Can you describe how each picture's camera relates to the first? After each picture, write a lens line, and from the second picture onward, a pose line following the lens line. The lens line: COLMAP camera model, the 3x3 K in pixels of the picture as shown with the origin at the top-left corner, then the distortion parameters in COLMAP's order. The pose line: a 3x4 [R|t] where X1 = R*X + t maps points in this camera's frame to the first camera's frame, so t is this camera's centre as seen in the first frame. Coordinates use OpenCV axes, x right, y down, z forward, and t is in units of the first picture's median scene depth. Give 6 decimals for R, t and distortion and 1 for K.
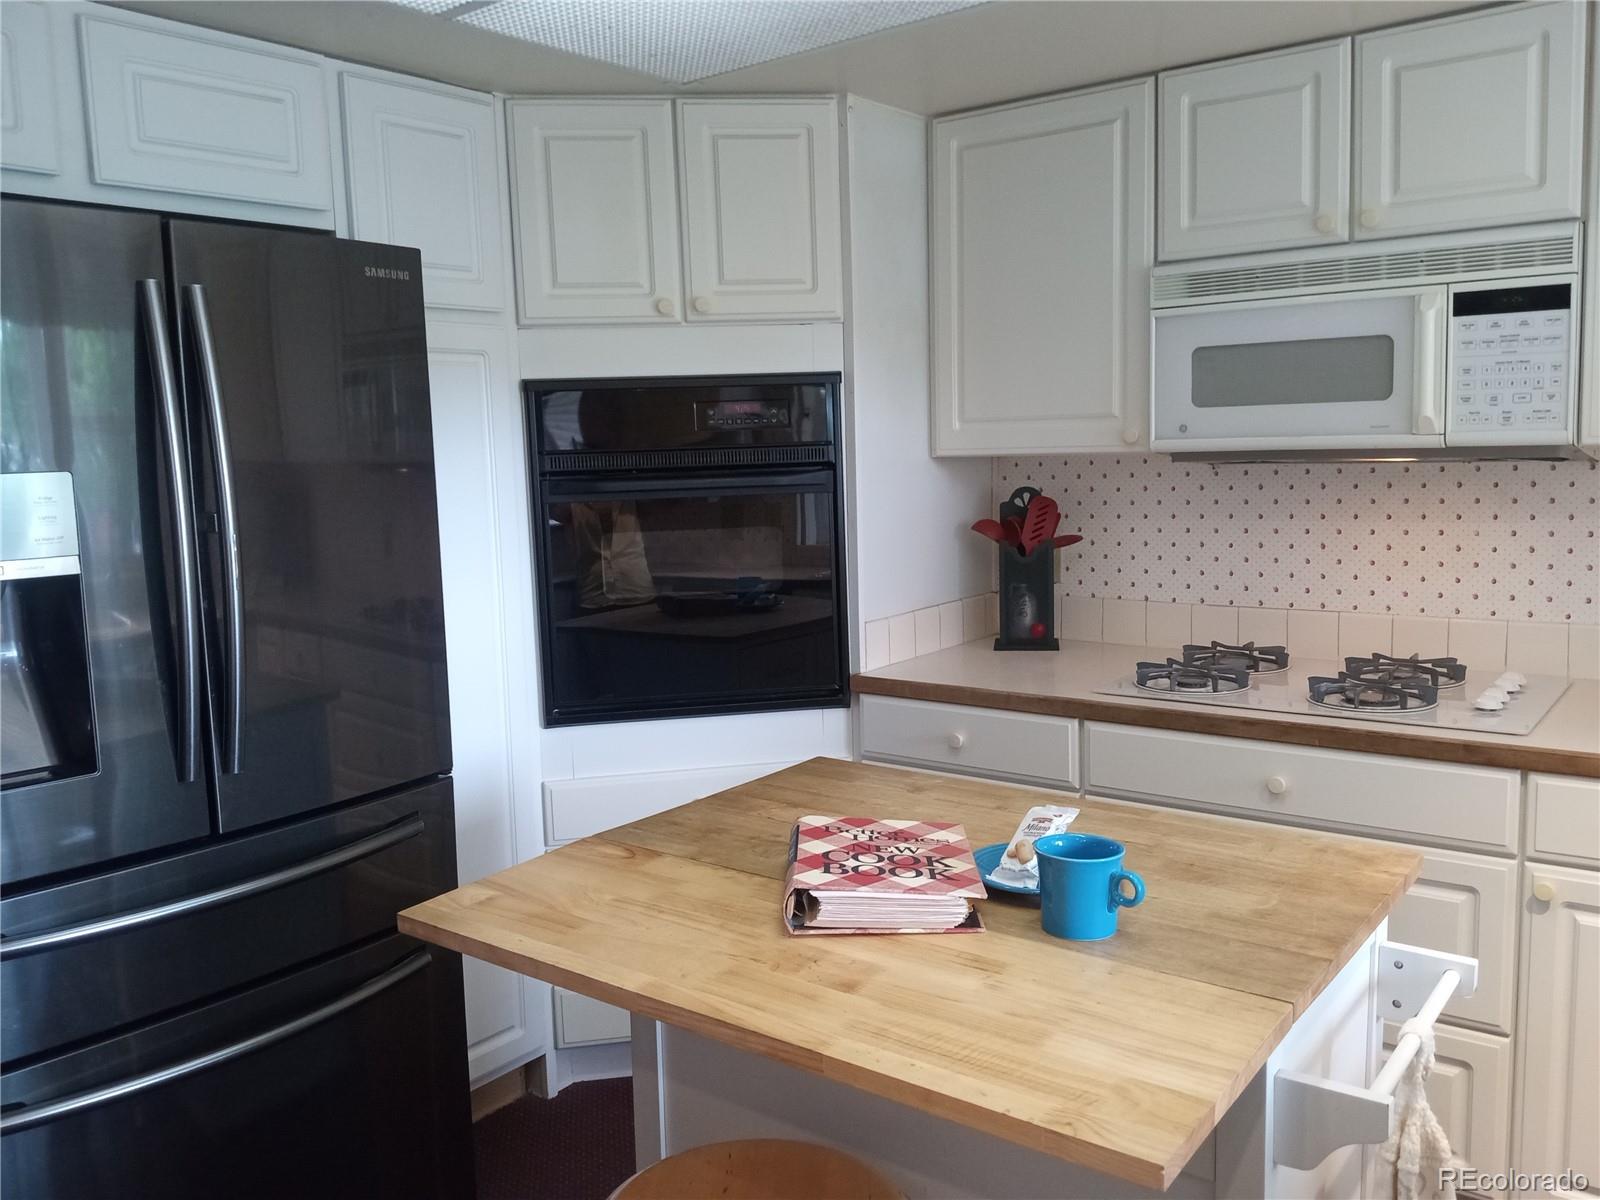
lens RADIAL K [[1323.6, 0, 796.1], [0, 1323.6, 599.0], [0, 0, 1]] dist [0.068798, -0.132686]
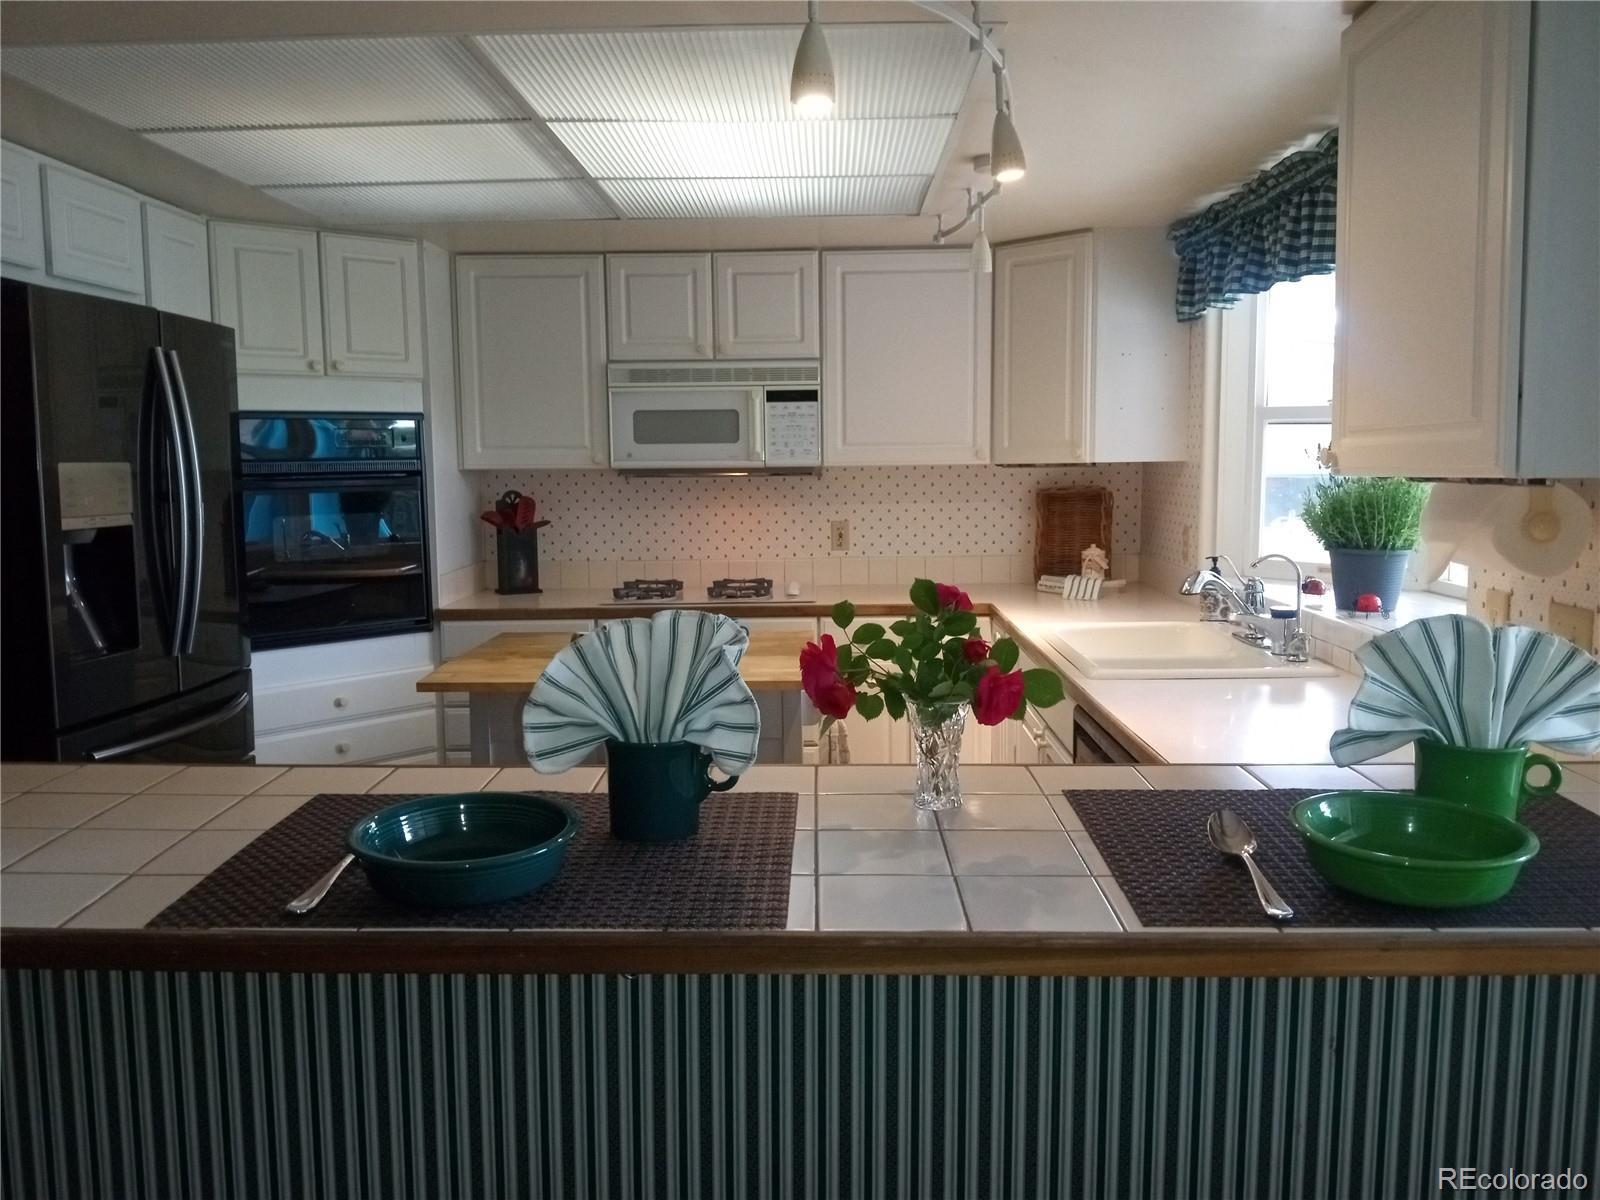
lens RADIAL K [[1323.6, 0, 811.7], [0, 1323.6, 605.7], [0, 0, 1]] dist [0.068798, -0.132686]
pose [[0.797655, -0.045708, 0.601380, -0.570678], [0.060042, 0.998189, -0.003772, 0.090609], [-0.600118, 0.039117, 0.798954, -0.533177]]
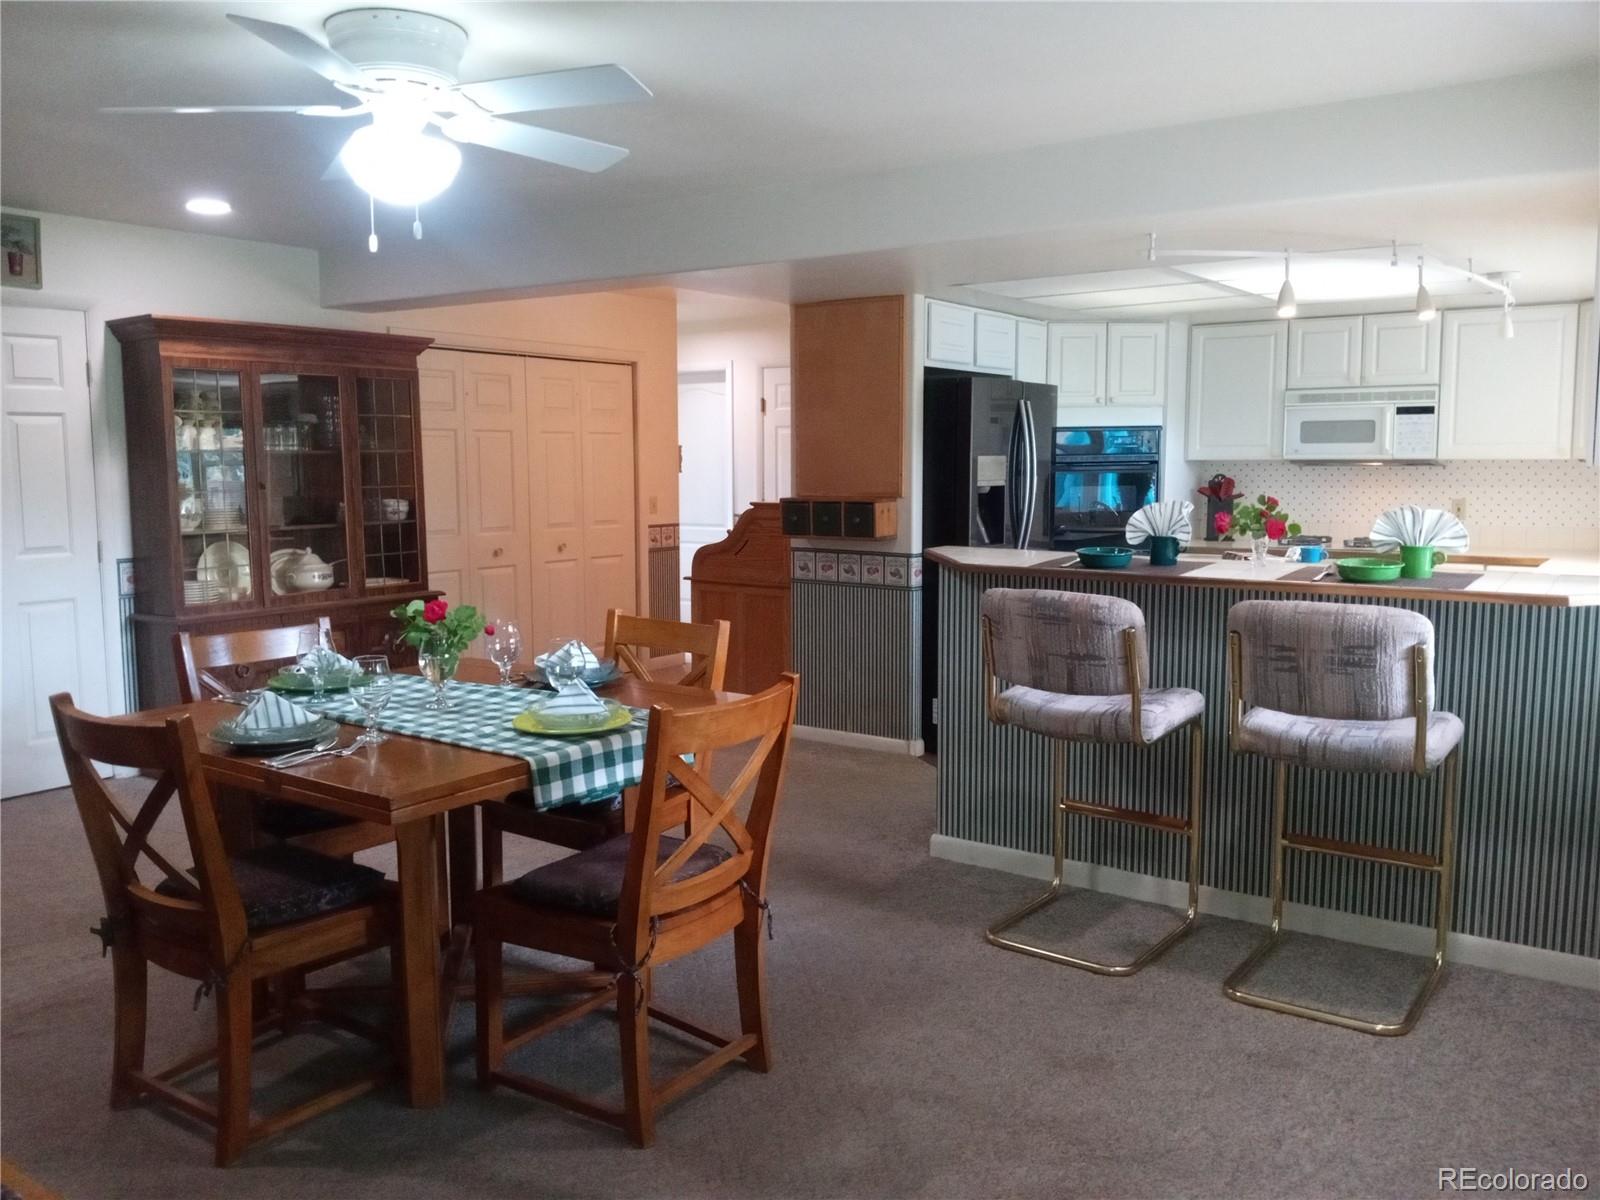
lens RADIAL K [[1323.6, 0, 787.6], [0, 1323.6, 603.2], [0, 0, 1]] dist [0.068798, -0.132686]
pose [[0.998836, 0.019178, 0.044260, -0.823929], [-0.018675, 0.999757, -0.011736, 0.223414], [-0.044475, 0.010896, 0.998951, -1.593220]]
